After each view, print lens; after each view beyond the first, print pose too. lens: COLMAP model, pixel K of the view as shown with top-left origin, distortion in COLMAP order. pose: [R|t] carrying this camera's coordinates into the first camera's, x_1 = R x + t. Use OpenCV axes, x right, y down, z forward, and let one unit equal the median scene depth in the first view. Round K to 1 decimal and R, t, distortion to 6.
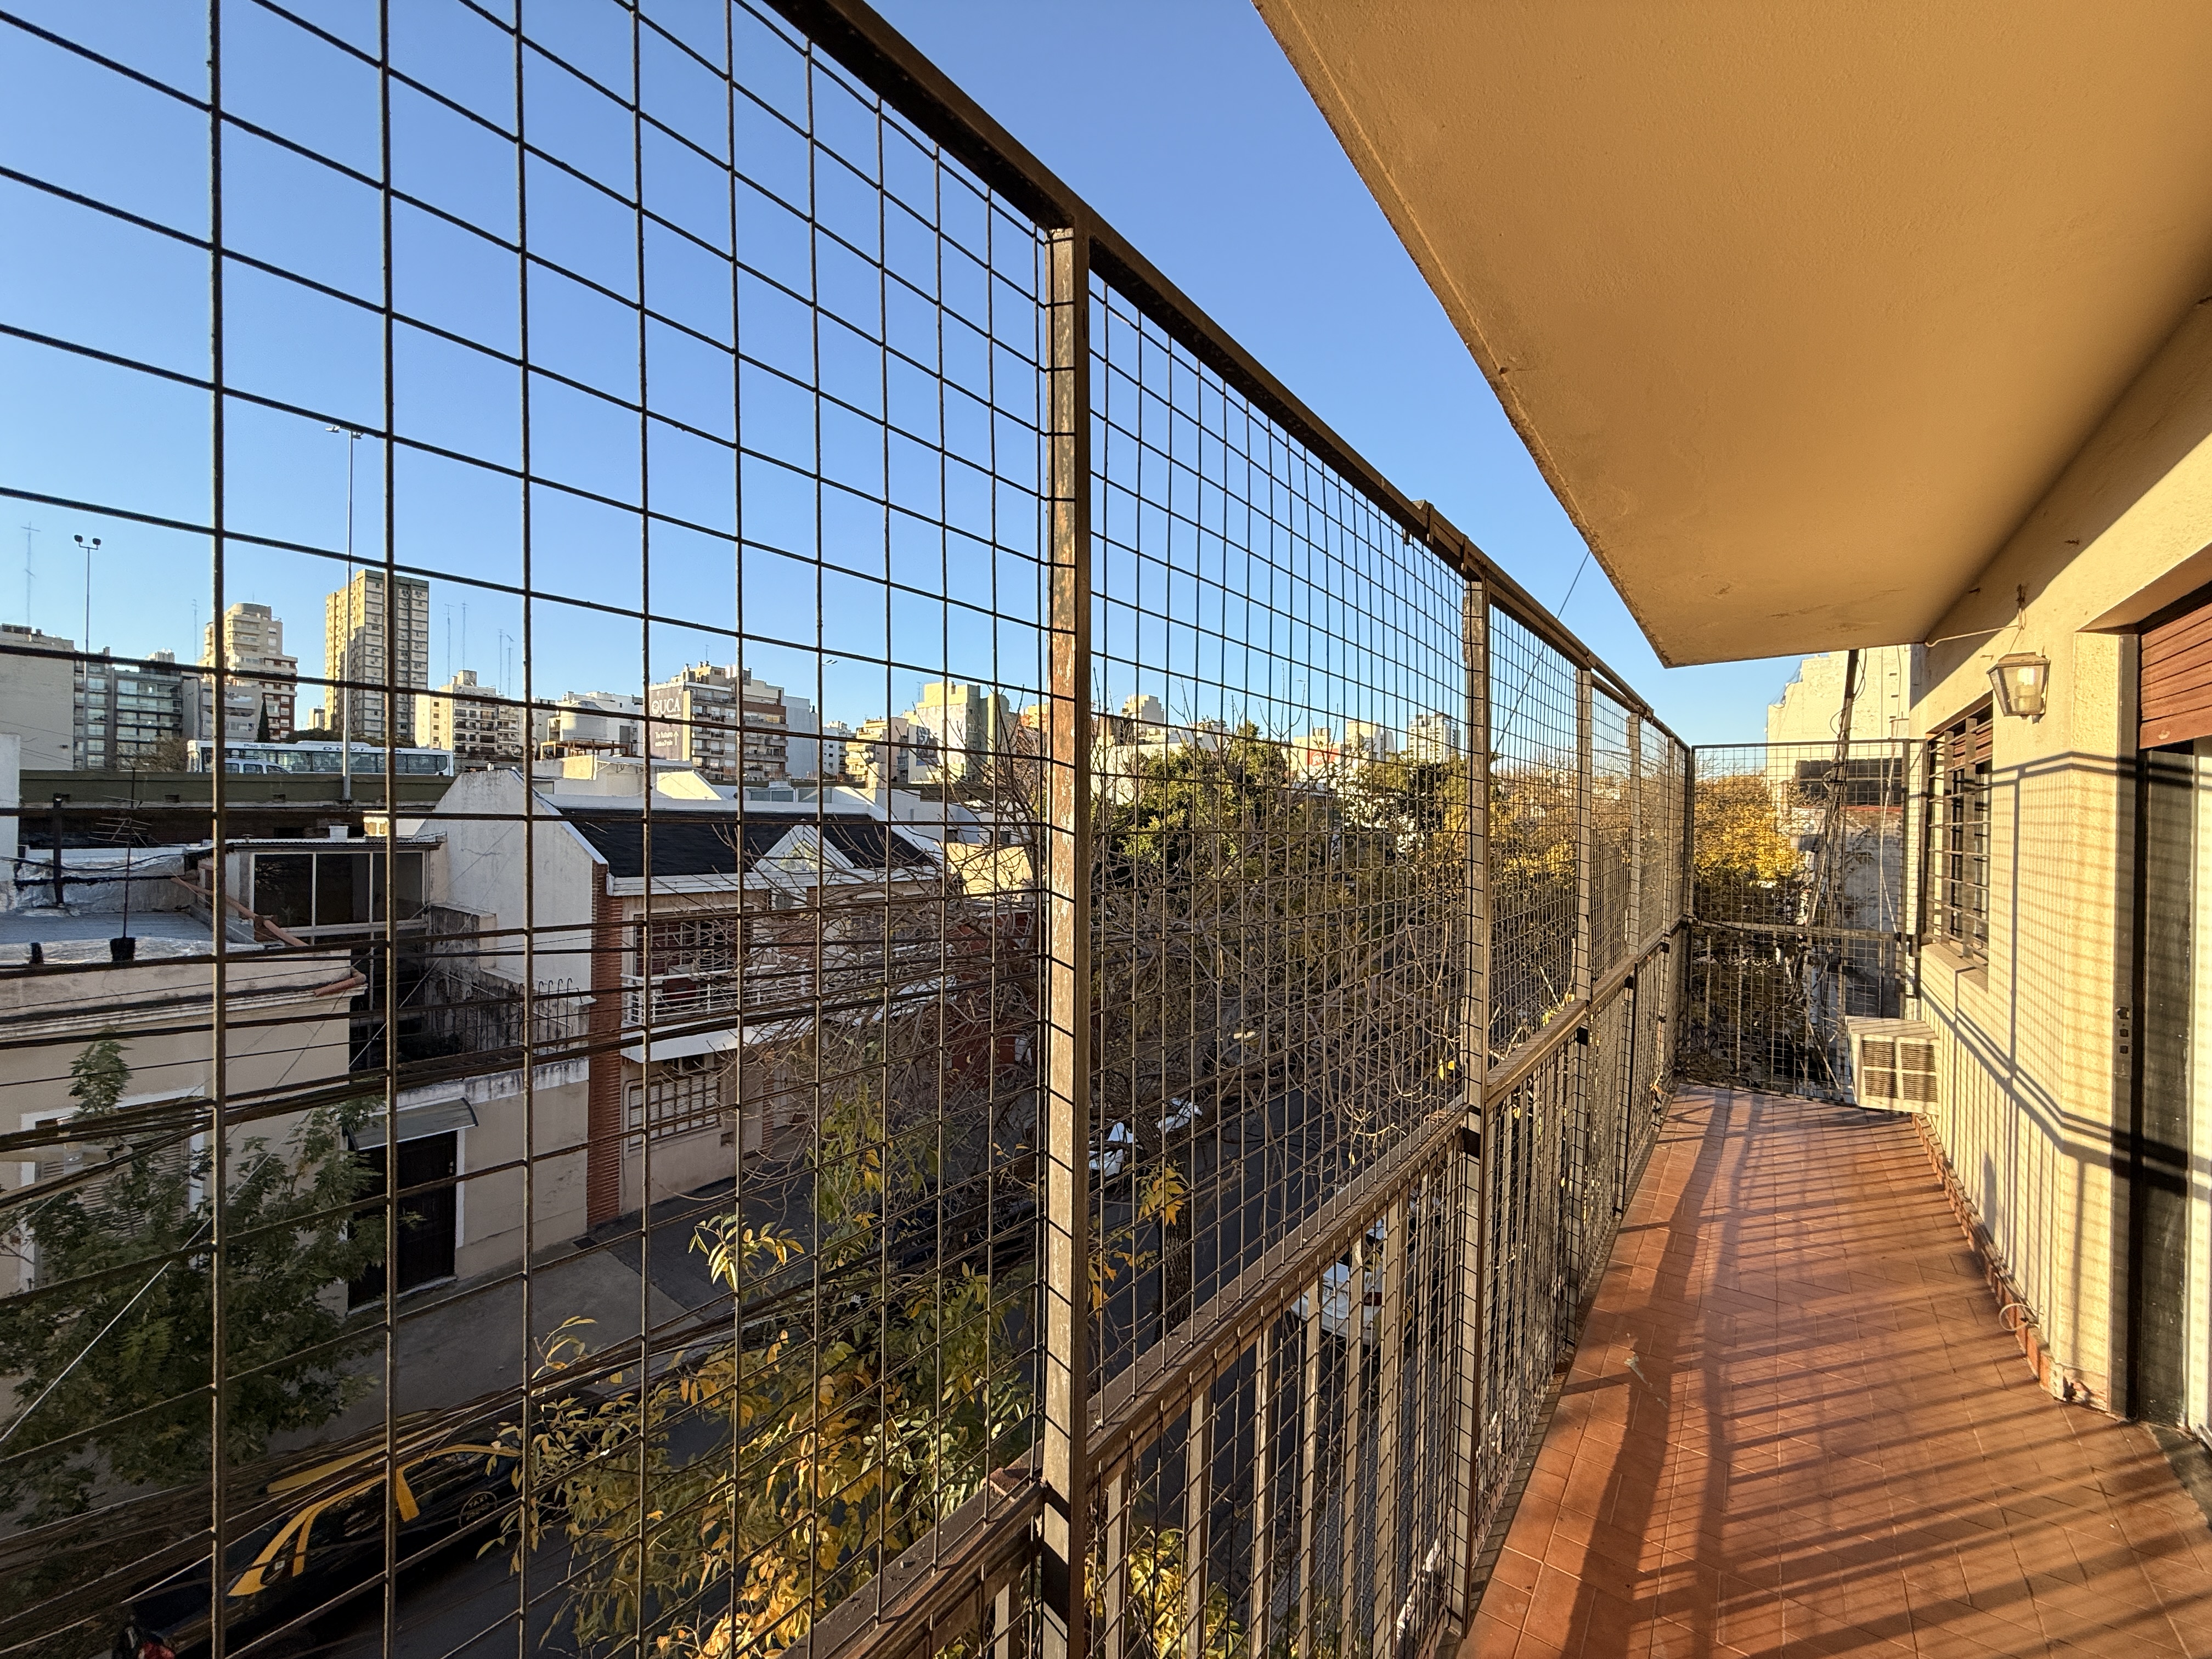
lens RADIAL K [[875.1, 0, 1098.5], [0, 875.1, 827.6], [0, 0, 1]] dist [-0.000946, 0.000259]
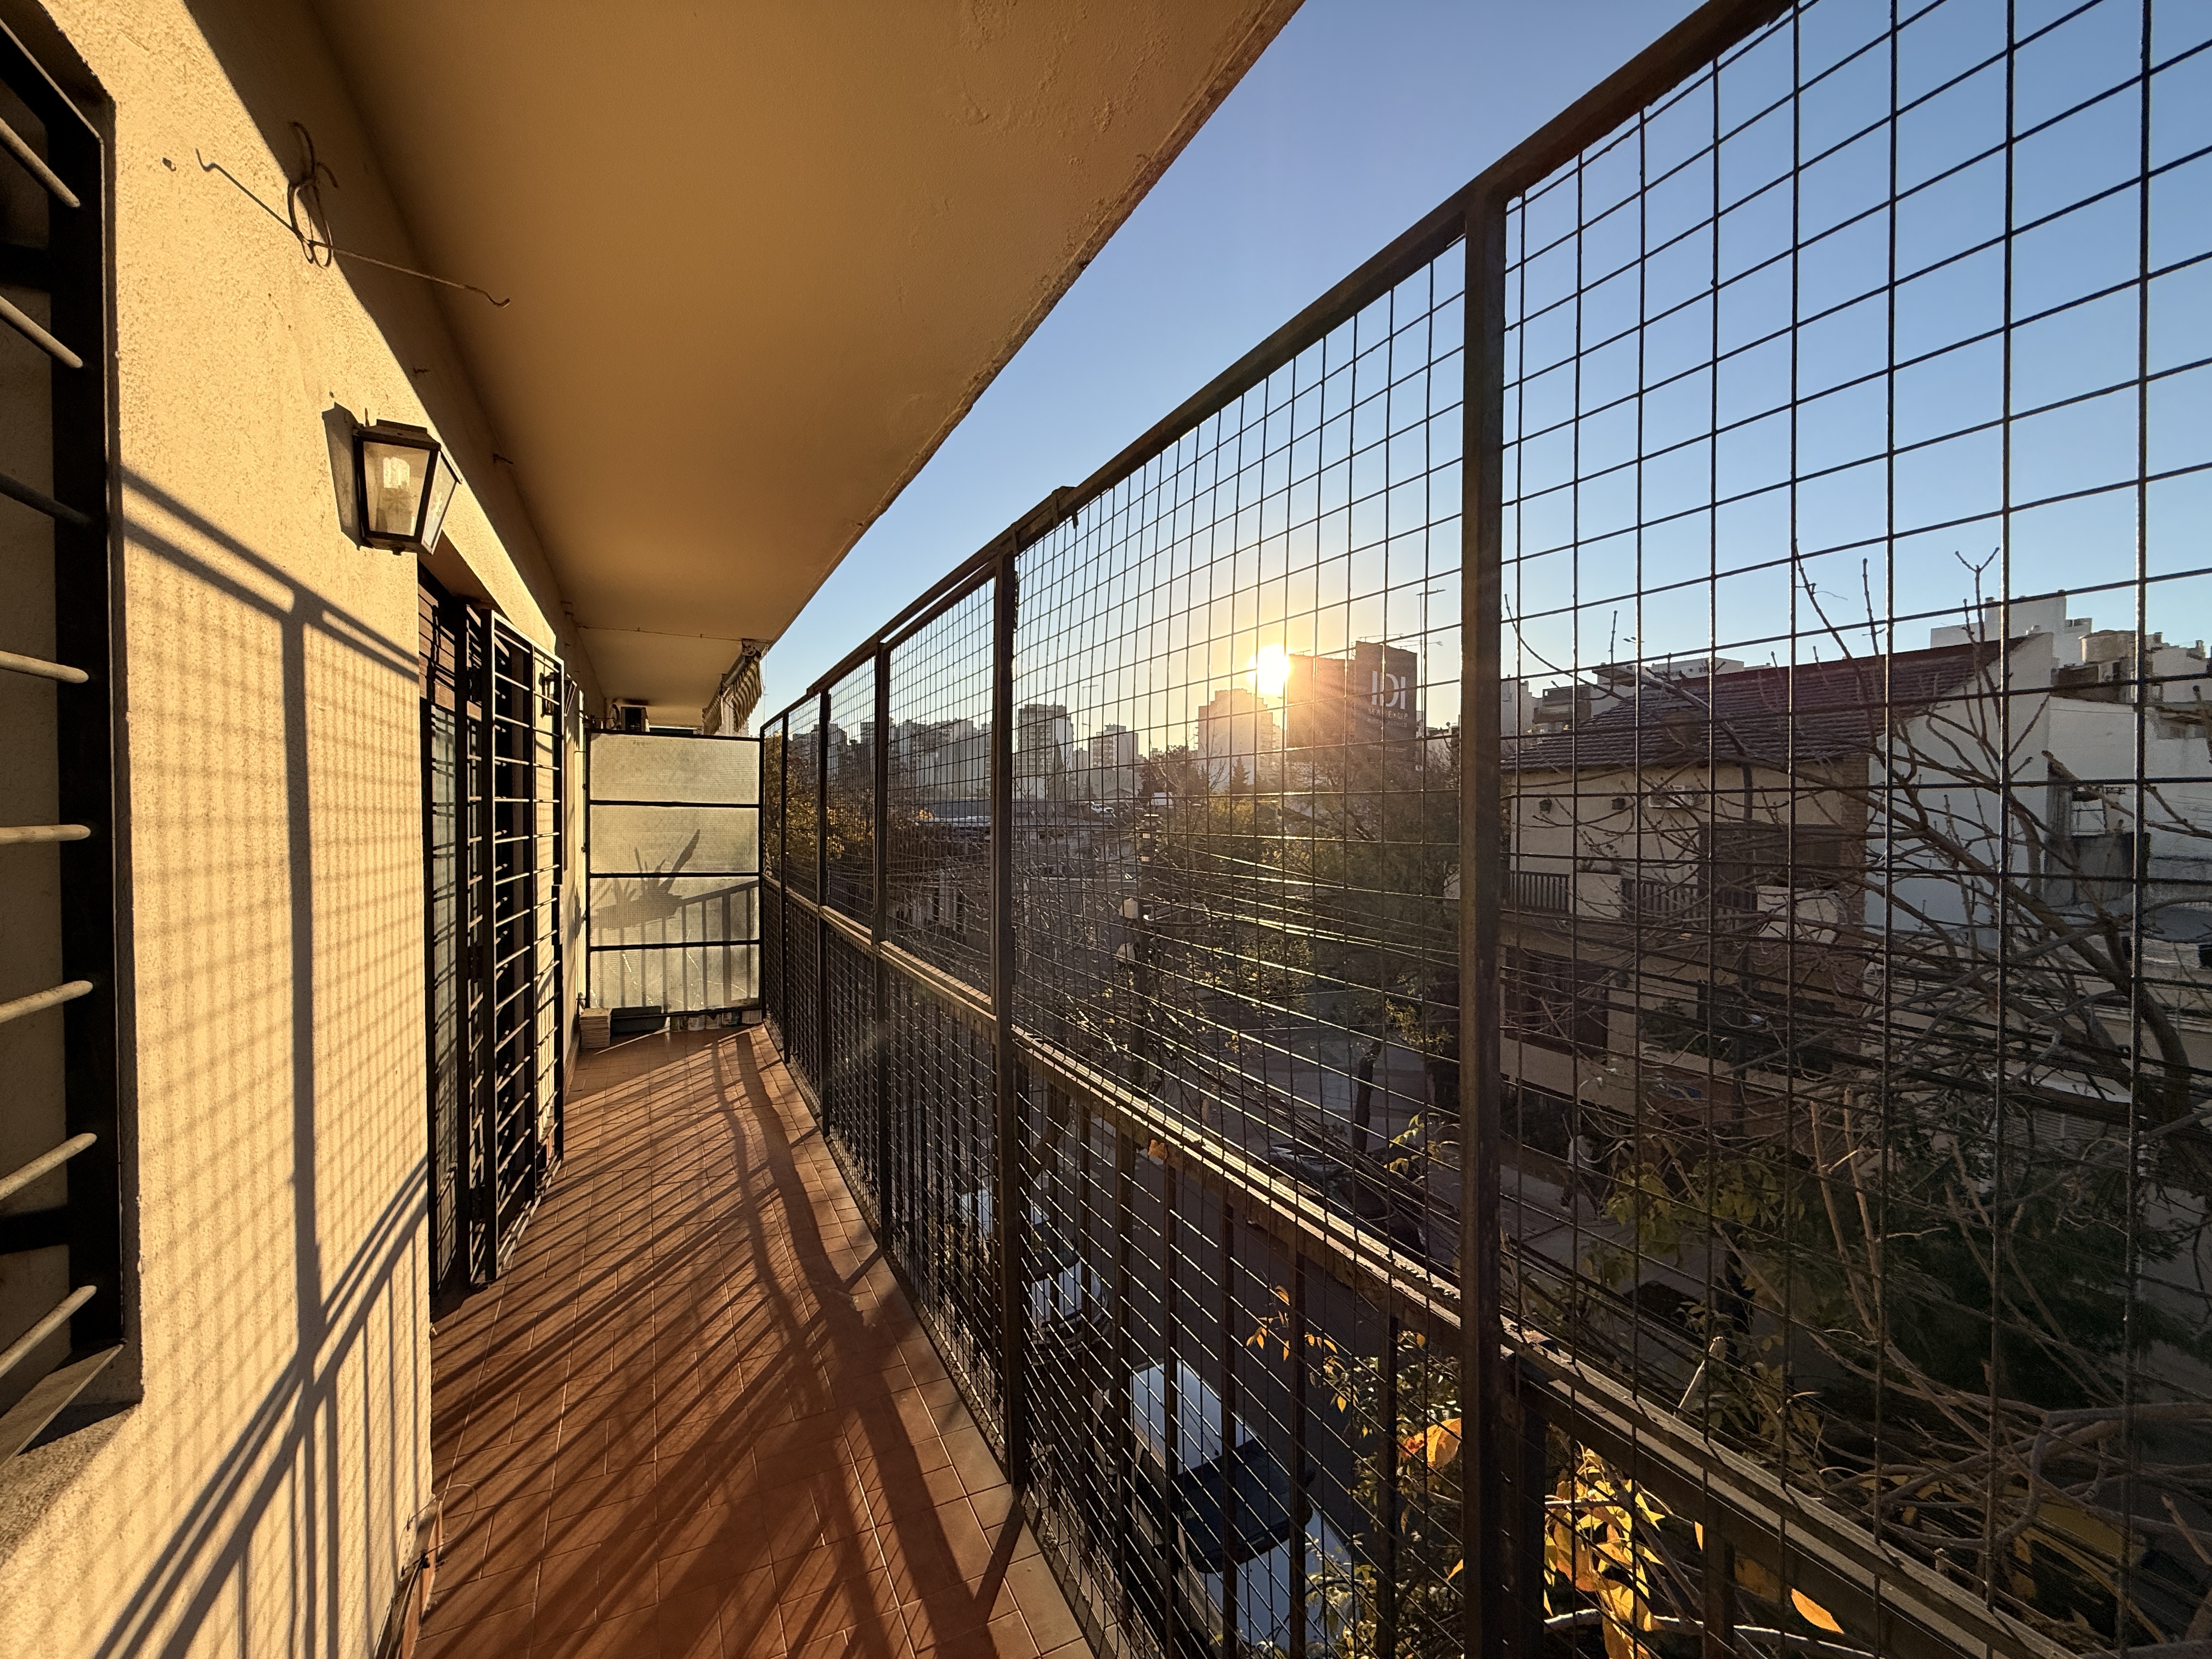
lens RADIAL K [[875.1, 0, 1098.5], [0, 875.1, 827.6], [0, 0, 1]] dist [-0.000946, 0.000259]
pose [[-0.423176, -0.000900, -0.906047, 1.118976], [-0.008865, 0.999956, 0.003147, 0.034808], [0.906004, 0.009364, -0.423165, 1.328263]]
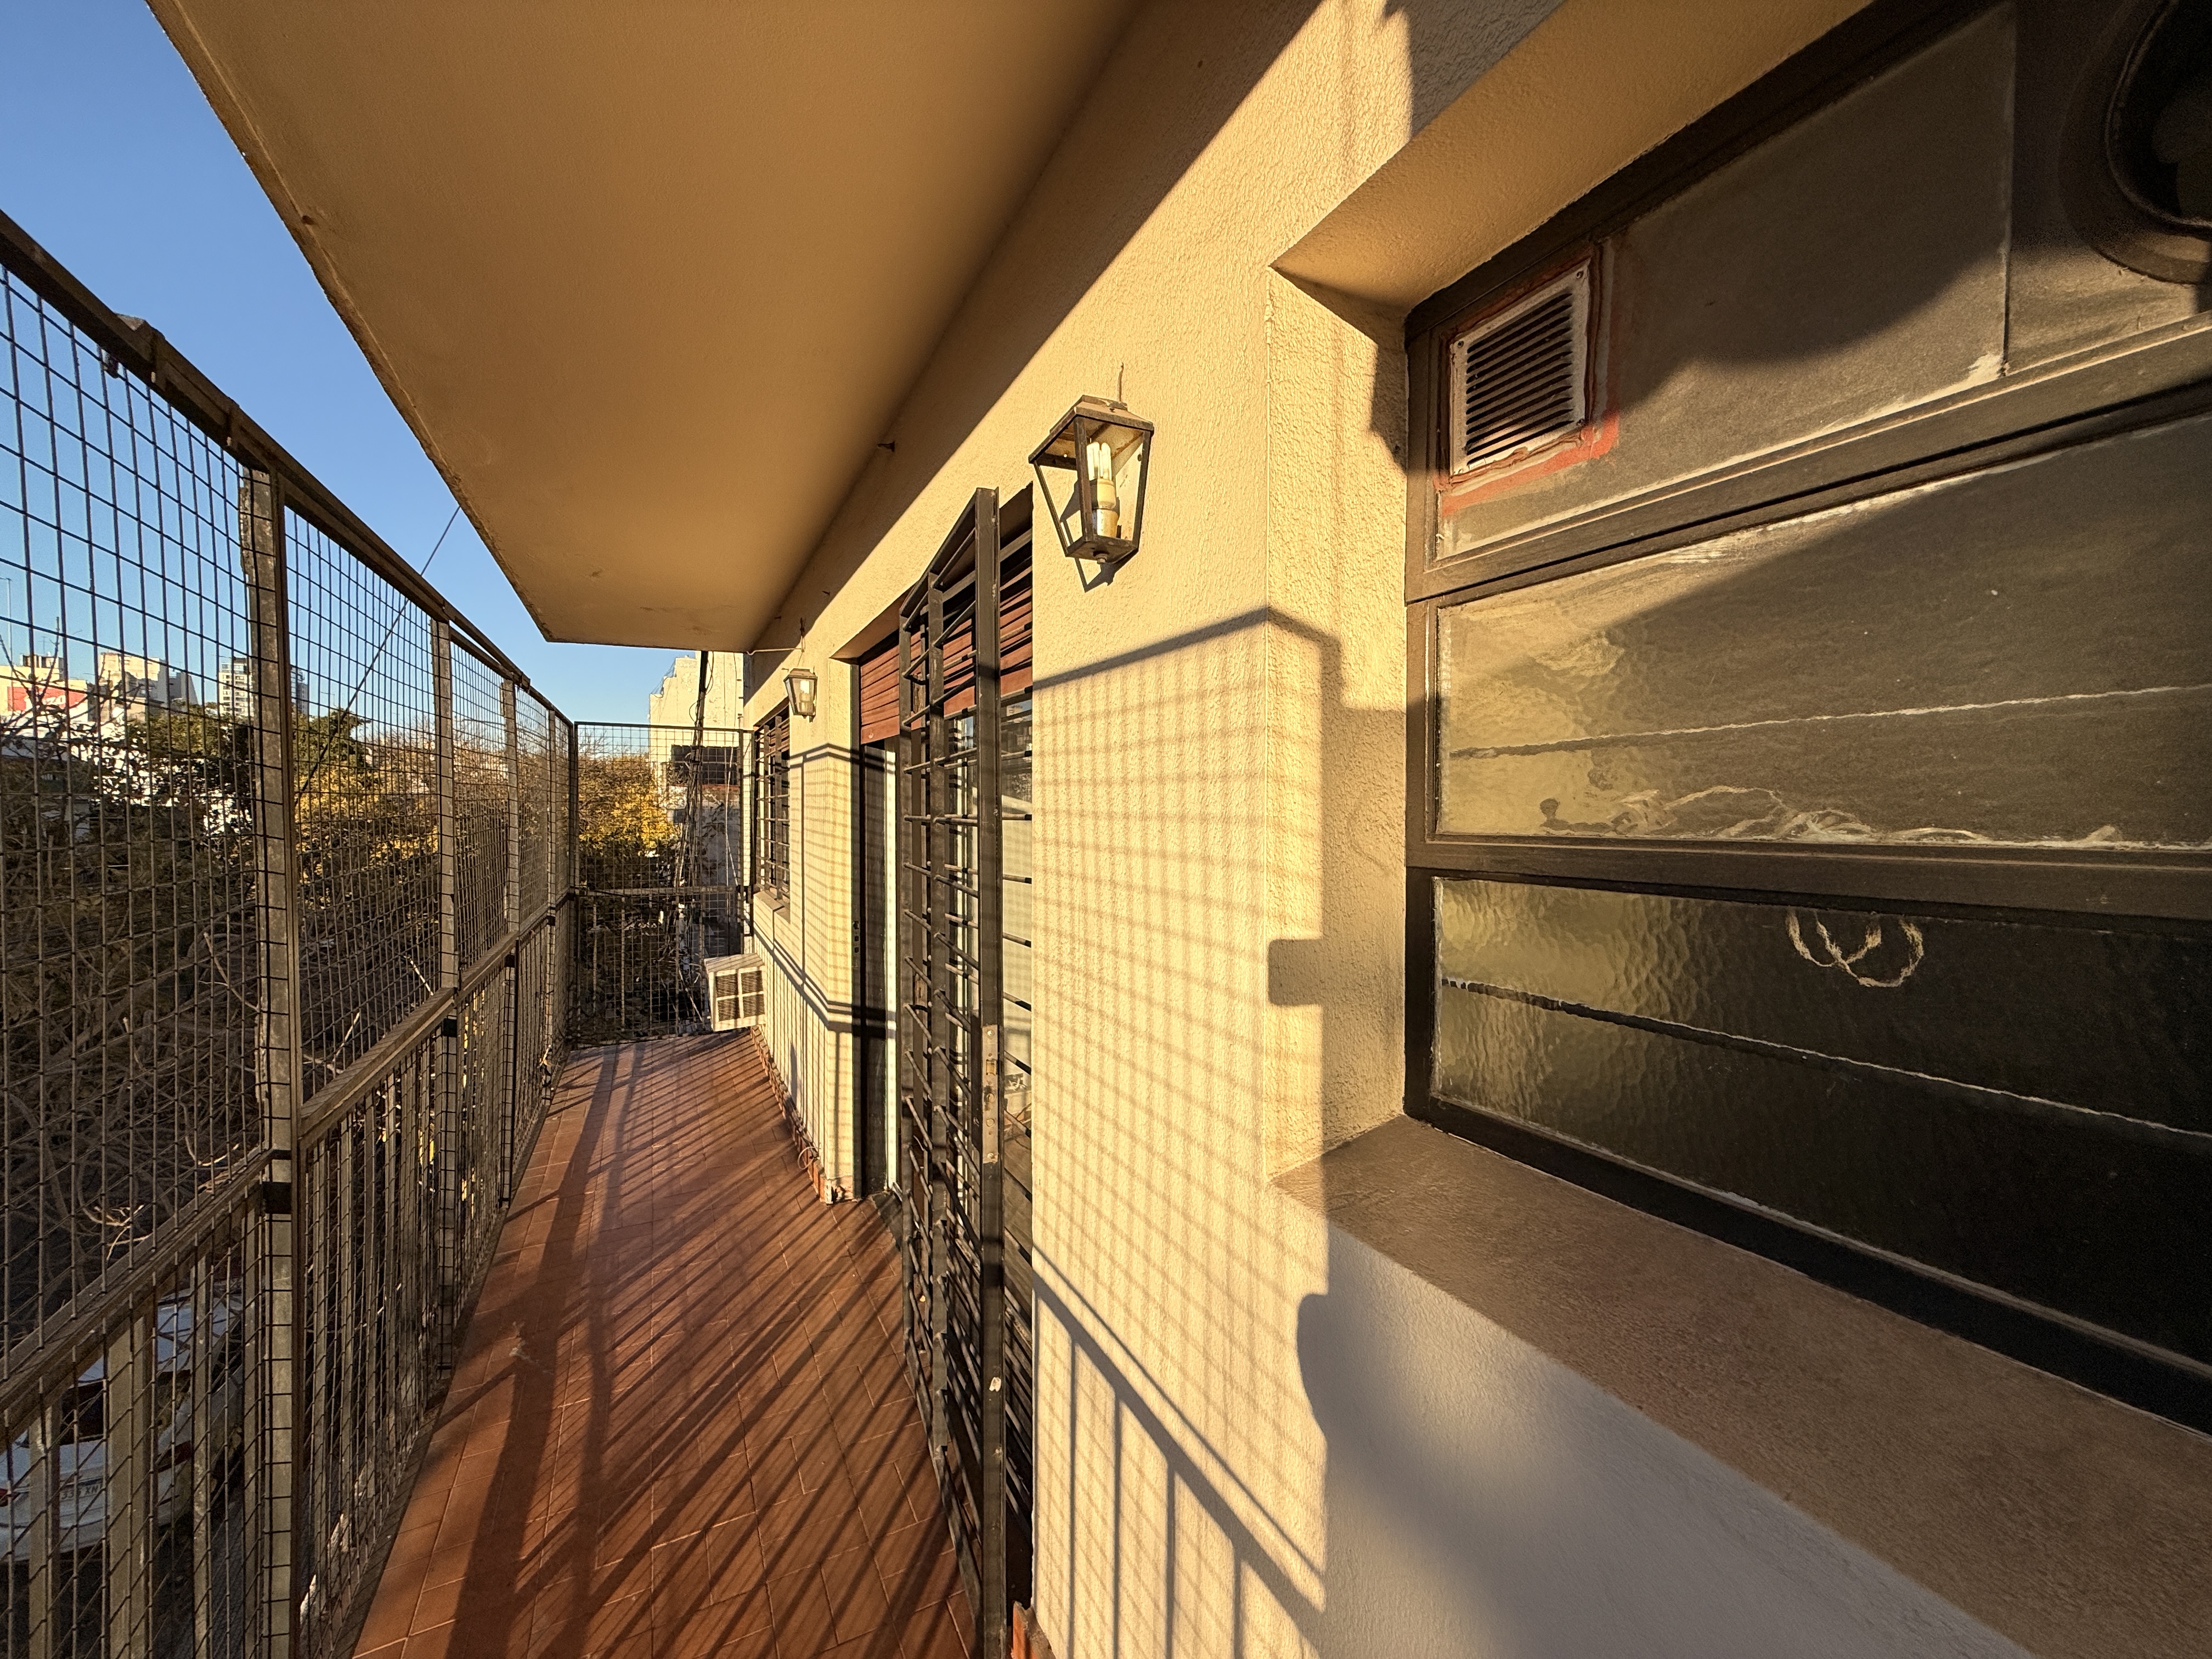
lens RADIAL K [[875.1, 0, 1098.5], [0, 875.1, 827.6], [0, 0, 1]] dist [-0.000946, 0.000259]
pose [[0.432471, -0.029649, 0.901160, 0.024487], [0.006252, 0.999534, 0.029885, 0.005795], [-0.901626, -0.007290, 0.432455, 0.002963]]
